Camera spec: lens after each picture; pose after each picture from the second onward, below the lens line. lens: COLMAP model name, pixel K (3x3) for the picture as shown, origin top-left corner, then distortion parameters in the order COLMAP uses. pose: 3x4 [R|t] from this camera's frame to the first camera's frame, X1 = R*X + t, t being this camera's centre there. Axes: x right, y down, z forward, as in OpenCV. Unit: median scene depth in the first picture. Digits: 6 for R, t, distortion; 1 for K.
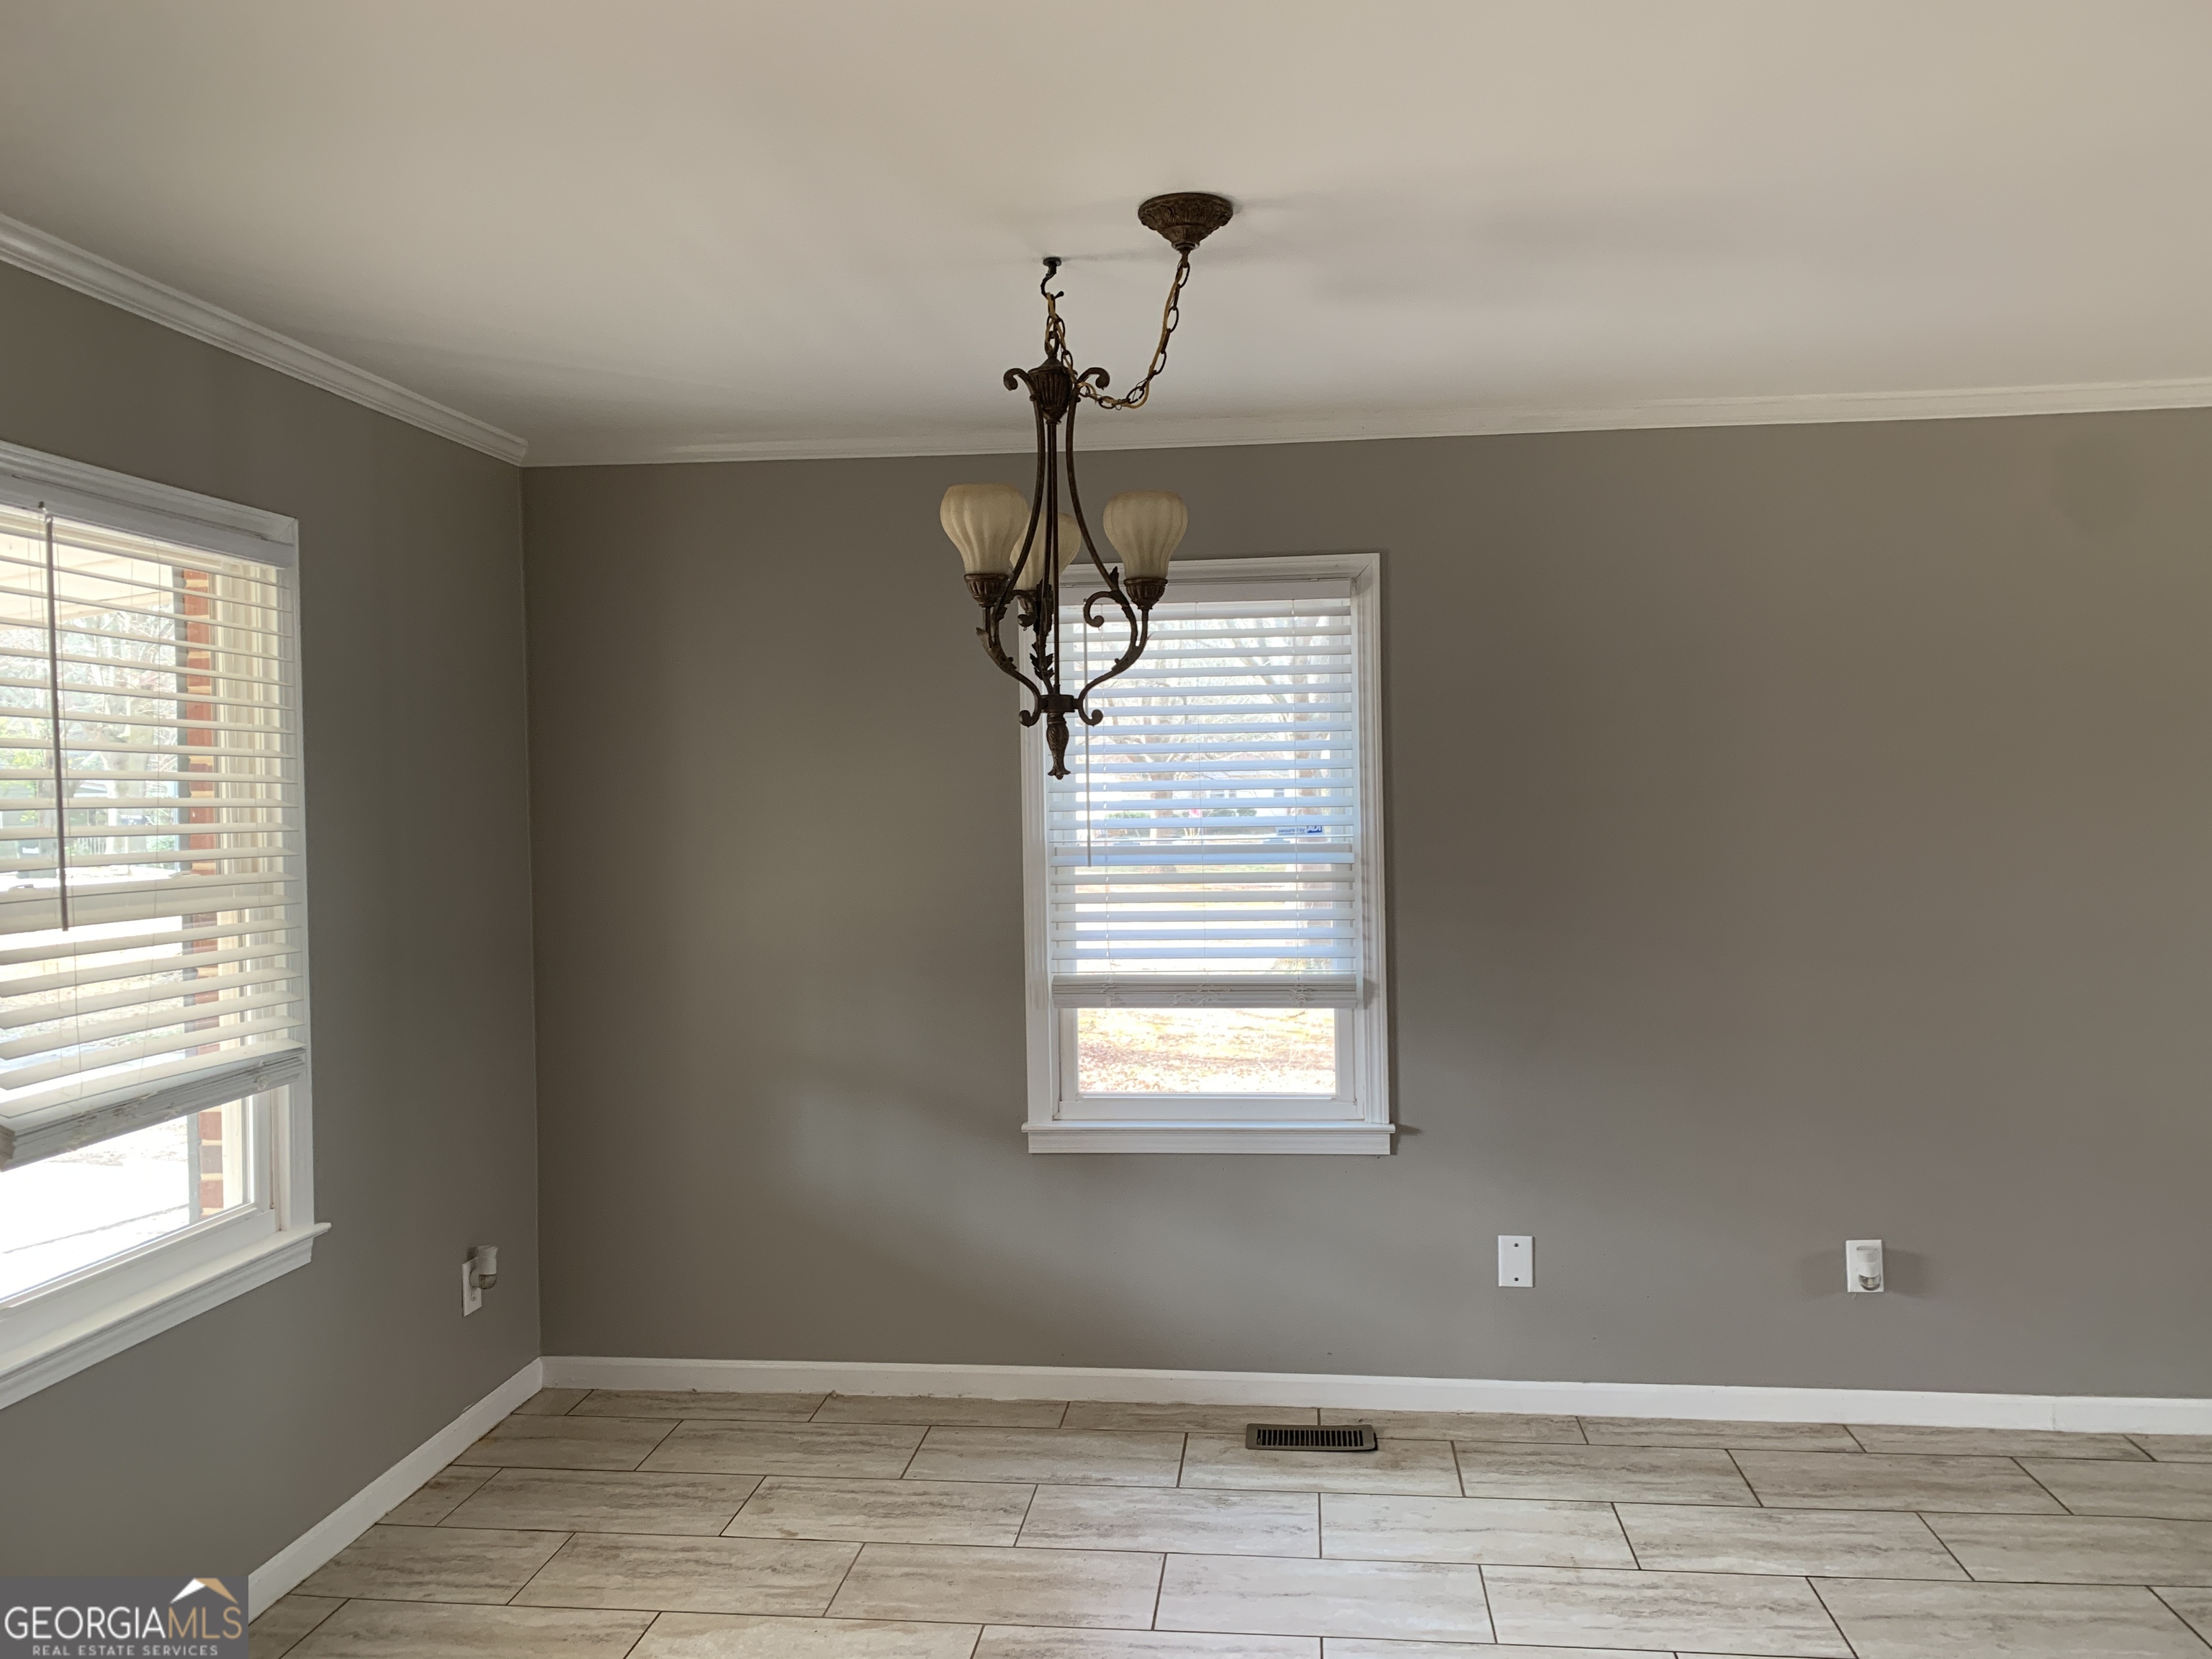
lens RADIAL K [[1689.6, 0, 1106.0], [0, 1689.6, 829.5], [0, 0, 1]] dist [0.100194, -0.001019]
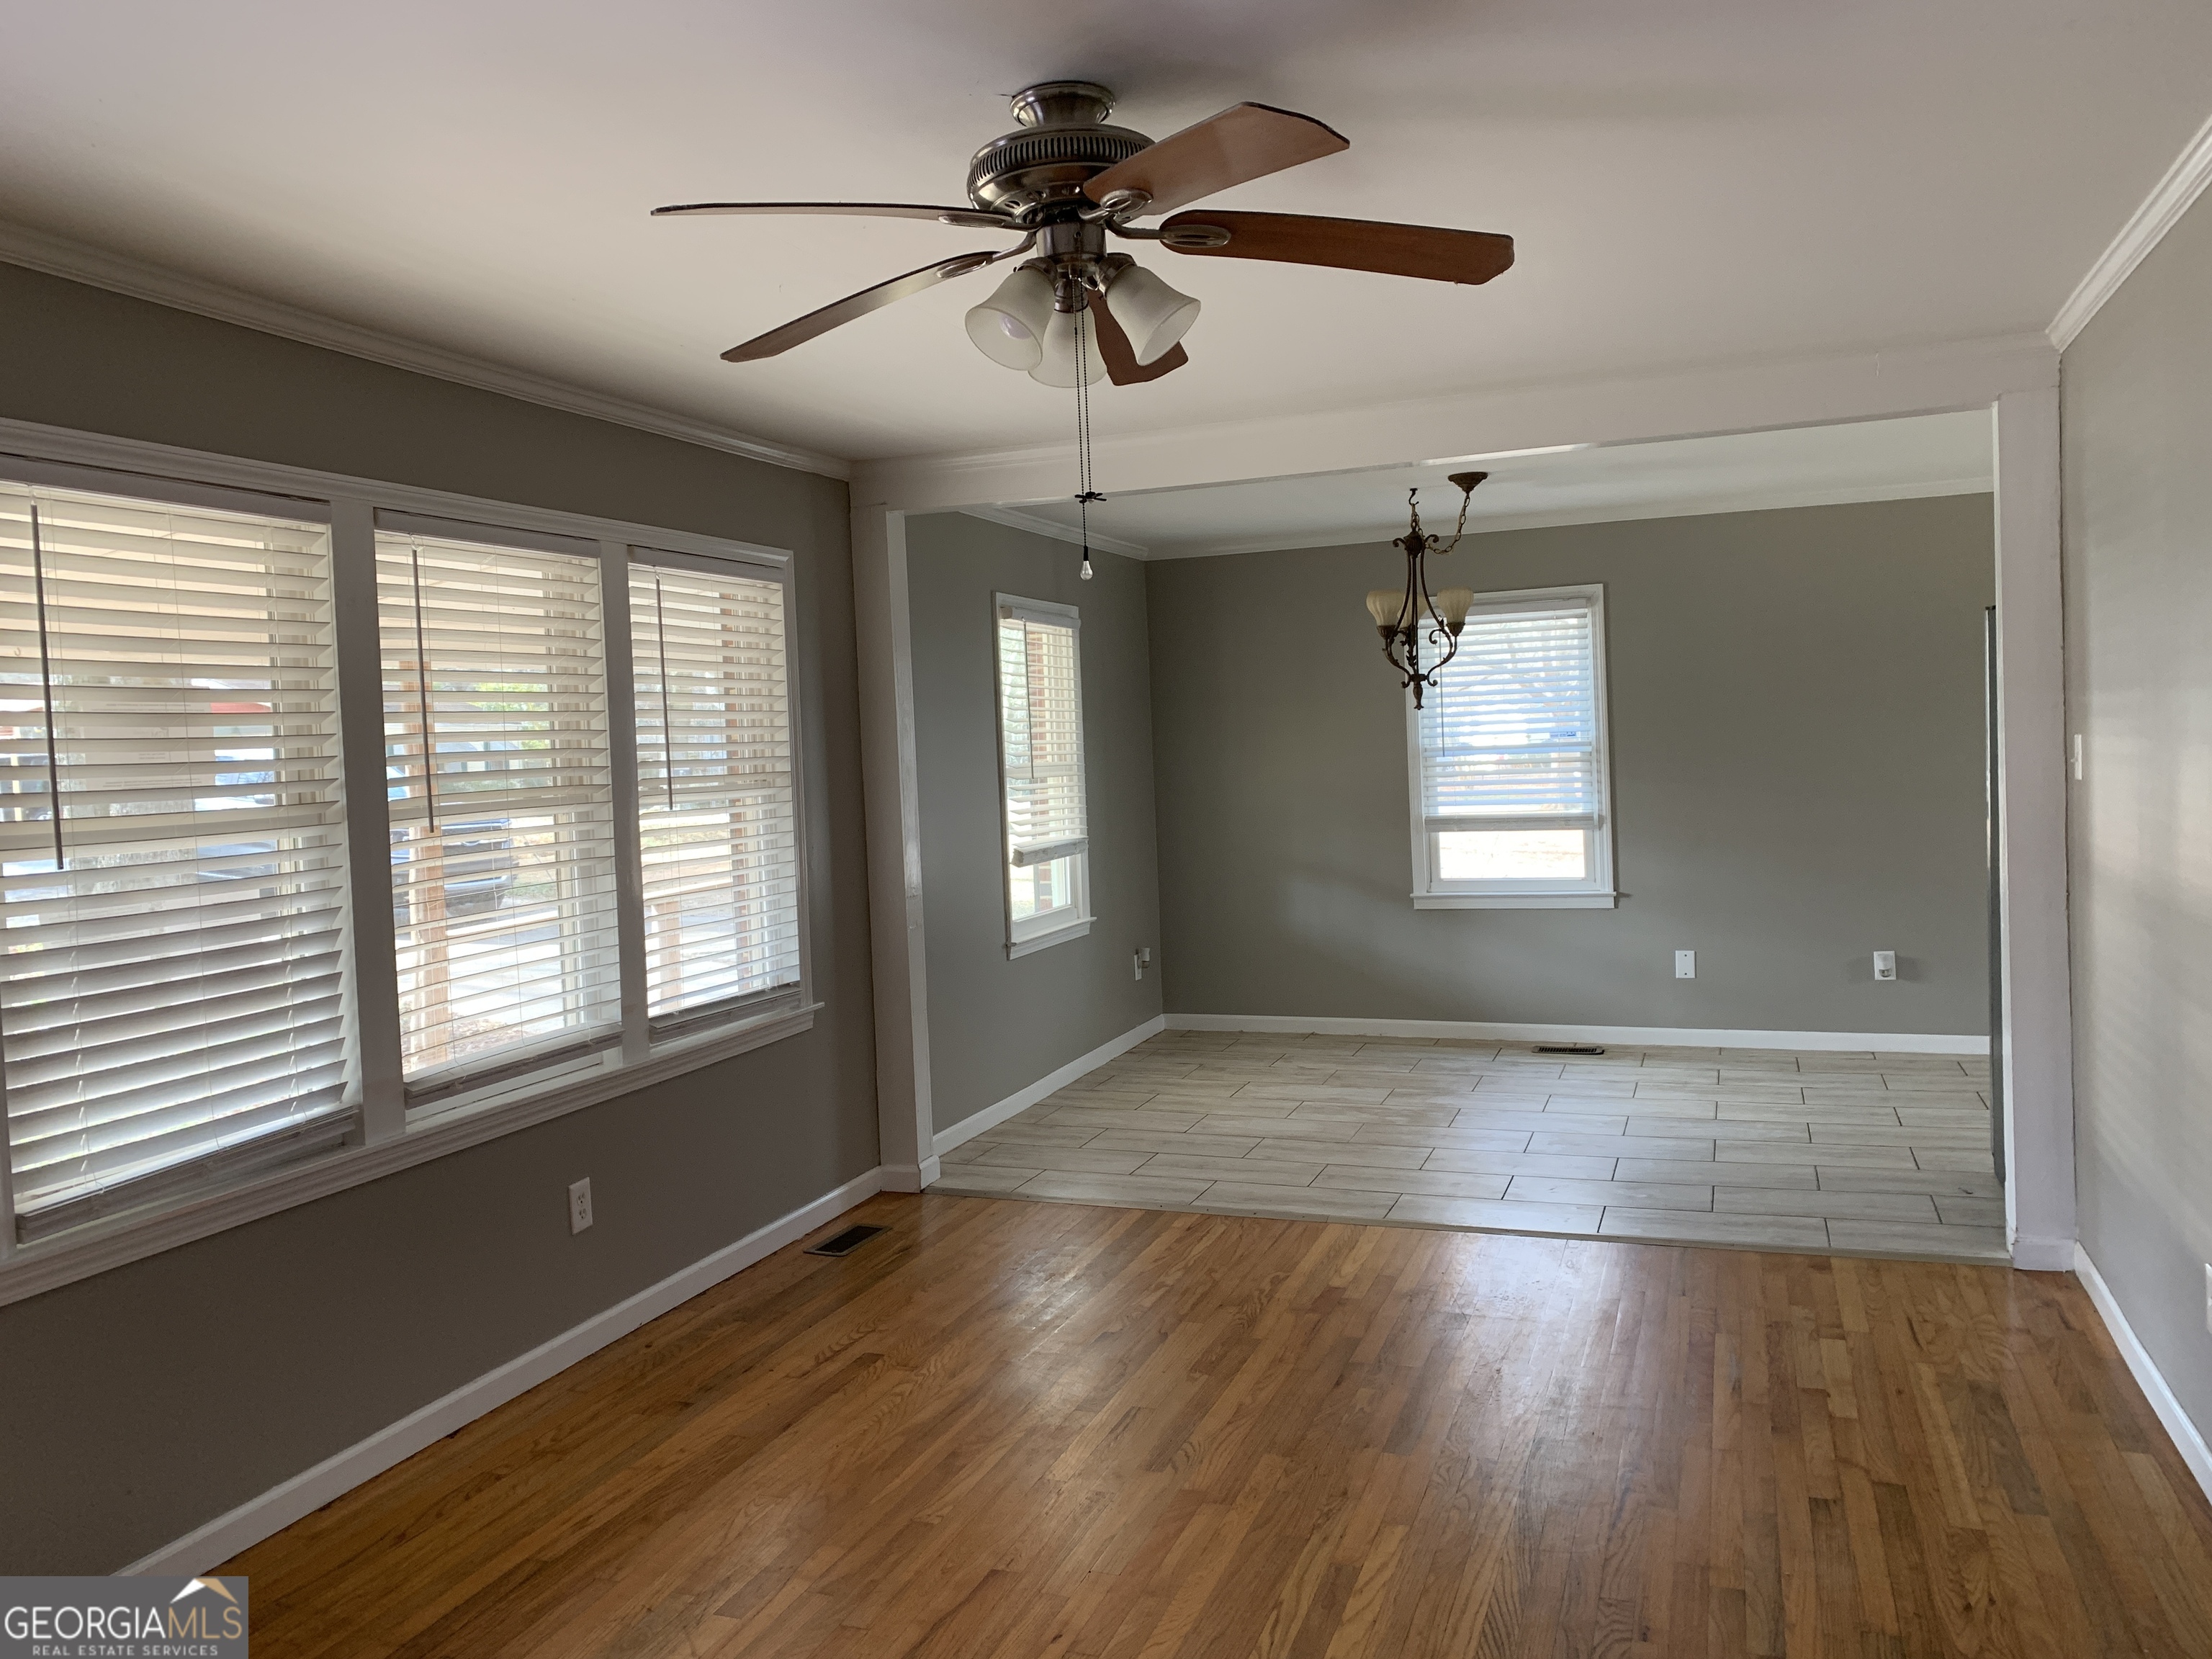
lens RADIAL K [[1727.1, 0, 1047.9], [0, 1727.1, 802.7], [0, 0, 1]] dist [0.063521, -0.007534]
pose [[0.964999, -0.015540, -0.261793, 0.081930], [0.019986, 0.999698, 0.014330, 0.043197], [0.261491, -0.019061, 0.965018, -1.163136]]
